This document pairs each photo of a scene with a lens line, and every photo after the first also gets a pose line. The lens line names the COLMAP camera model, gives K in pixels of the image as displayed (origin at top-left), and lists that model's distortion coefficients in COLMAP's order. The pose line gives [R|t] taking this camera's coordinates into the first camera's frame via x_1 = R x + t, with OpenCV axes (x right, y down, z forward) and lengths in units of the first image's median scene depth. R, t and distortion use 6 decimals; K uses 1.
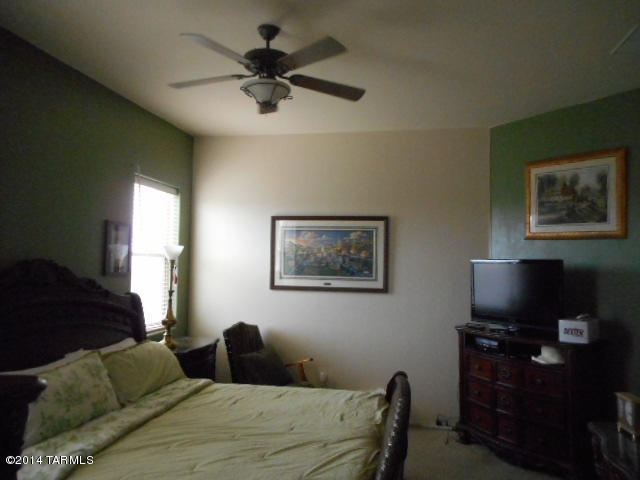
lens RADIAL K [[490.2, 0, 320.0], [0, 490.2, 240.0], [0, 0, 1]] dist [0.030372, -0.003946]
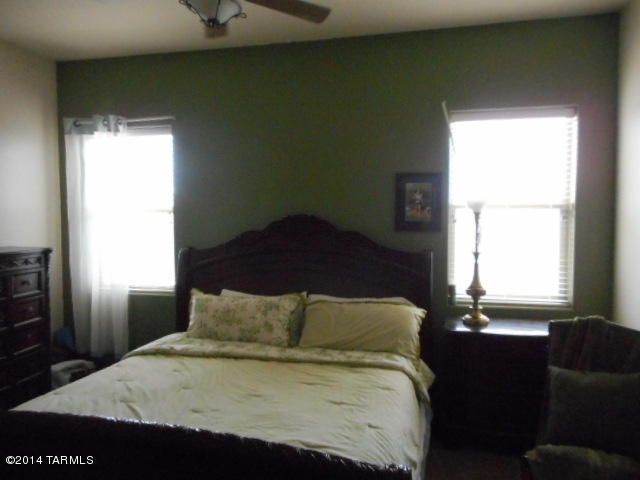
lens RADIAL K [[490.2, 0, 320.0], [0, 490.2, 240.0], [0, 0, 1]] dist [0.030372, -0.003946]
pose [[-0.043041, 0.032348, -0.998549, 0.624046], [0.048759, 0.998353, 0.030240, 0.063811], [0.997883, -0.047387, -0.044547, 1.034518]]
